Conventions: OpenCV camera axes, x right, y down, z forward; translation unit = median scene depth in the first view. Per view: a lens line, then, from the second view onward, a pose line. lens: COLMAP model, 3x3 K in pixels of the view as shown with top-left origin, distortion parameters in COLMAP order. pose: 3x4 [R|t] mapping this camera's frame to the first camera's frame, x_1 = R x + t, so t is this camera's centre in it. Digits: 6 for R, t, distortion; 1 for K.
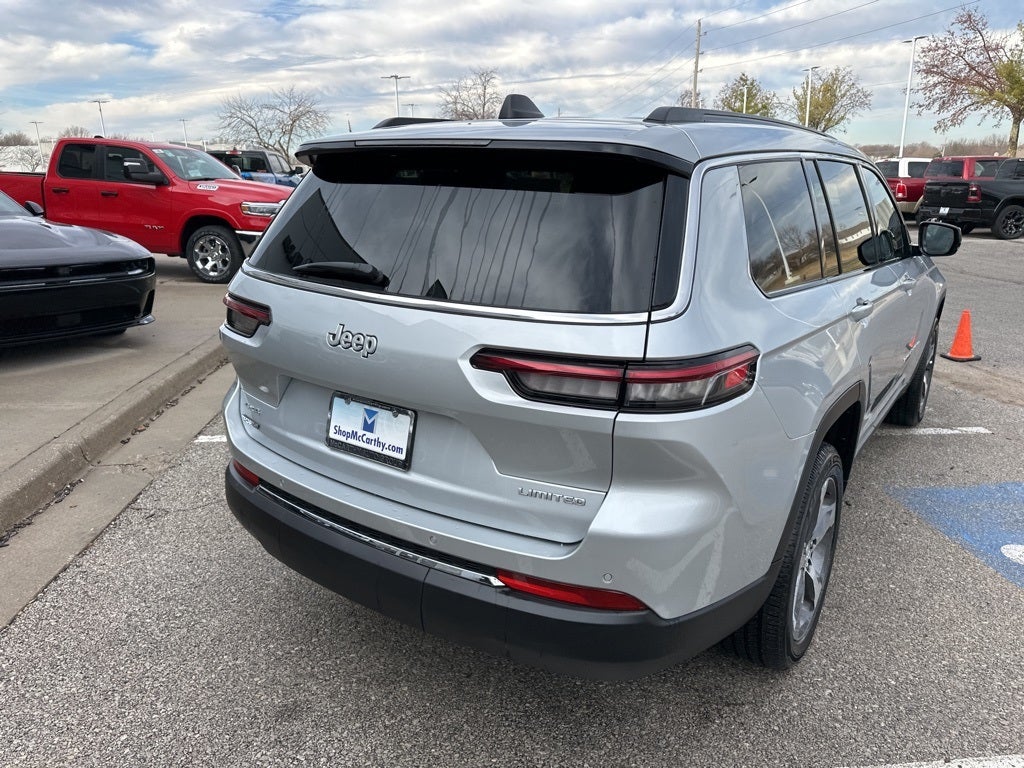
lens RADIAL K [[718.5, 0, 509.7], [0, 718.5, 379.2], [0, 0, 1]] dist [0.036194, -0.039956]
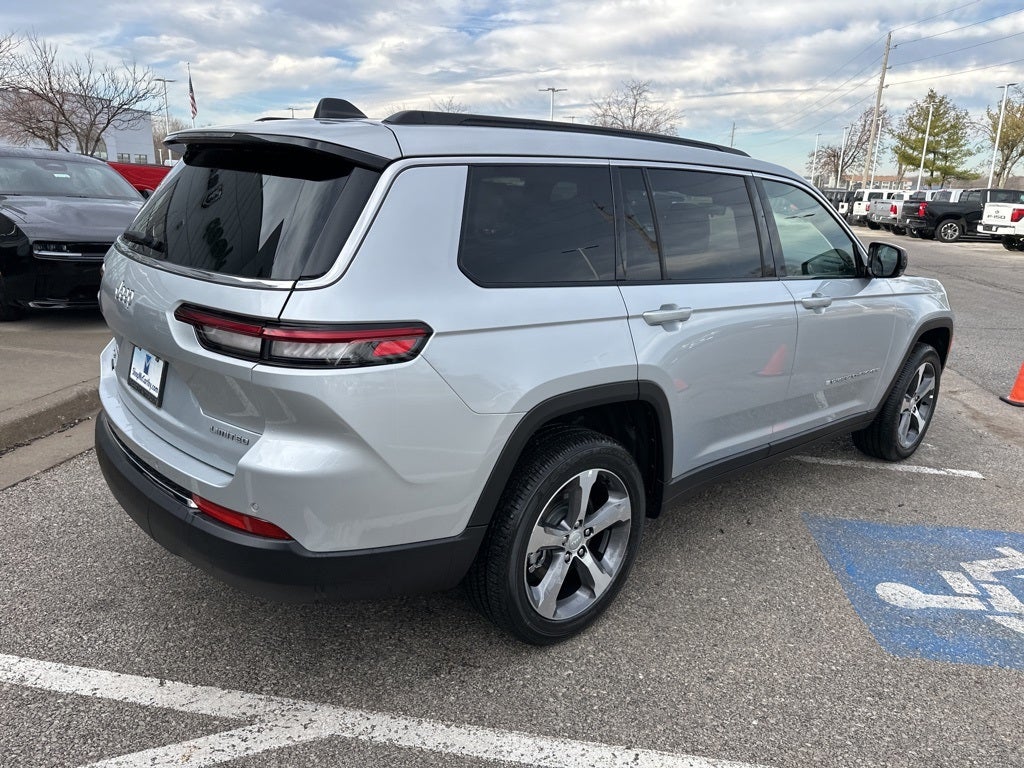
lens RADIAL K [[718.5, 0, 511.8], [0, 718.5, 380.4], [0, 0, 1]] dist [0.036194, -0.039956]
pose [[0.974153, 0.094142, -0.205339, 0.568054], [-0.097031, 0.995273, -0.004024, 0.026762], [0.203989, 0.023844, 0.978683, -0.048896]]
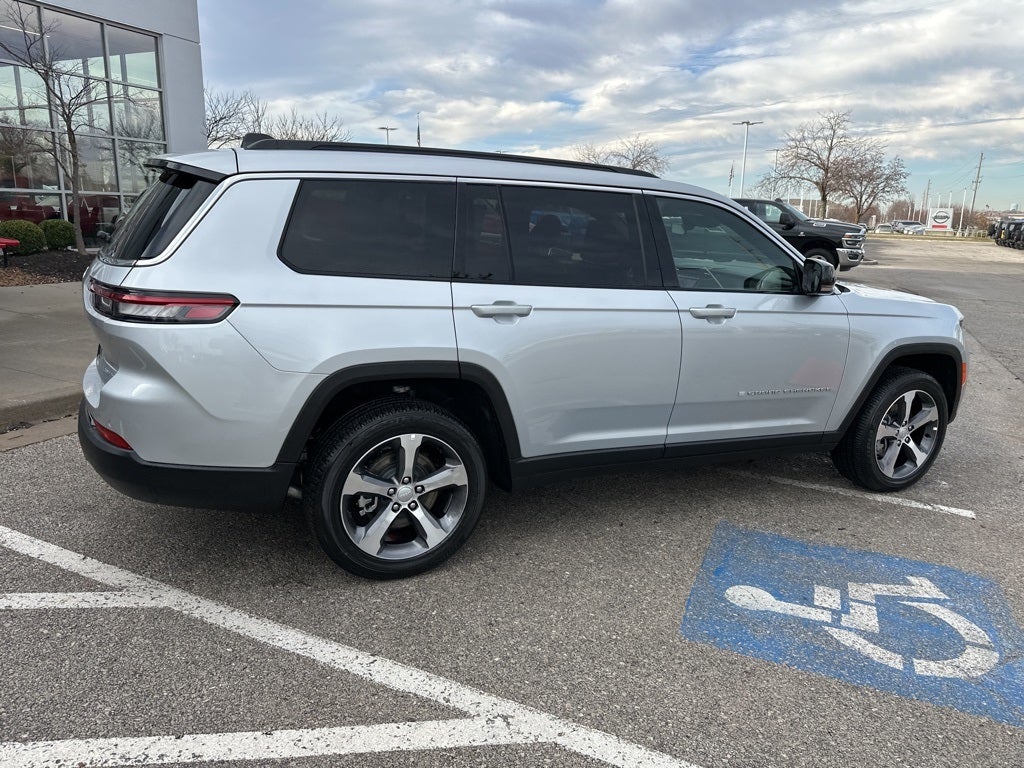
lens RADIAL K [[718.5, 0, 510.6], [0, 718.5, 382.0], [0, 0, 1]] dist [0.036194, -0.039956]
pose [[0.872245, 0.142839, -0.467745, 1.240044], [-0.168087, 0.985694, -0.012439, 0.040894], [0.459276, 0.089472, 0.883776, -0.024132]]
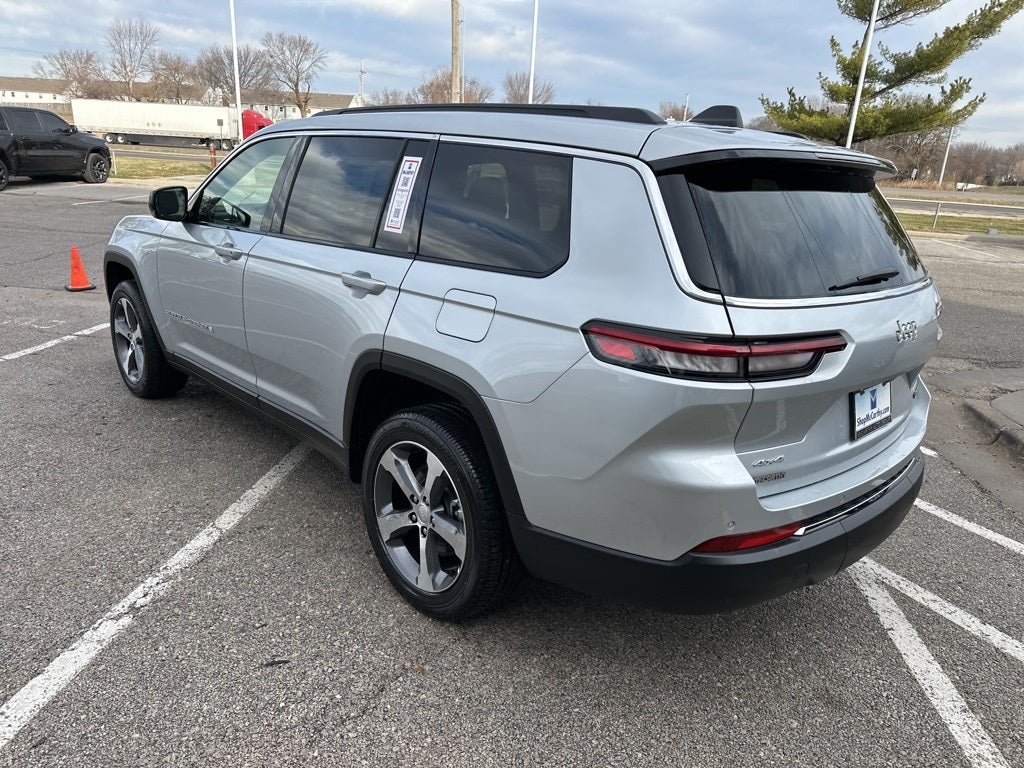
lens RADIAL K [[718.5, 0, 506.7], [0, 718.5, 387.4], [0, 0, 1]] dist [0.036194, -0.039956]
pose [[0.202298, -0.293310, 0.934369, -1.248802], [0.213448, 0.944364, 0.250235, -0.337641], [-0.955780, 0.148817, 0.253649, 1.115275]]
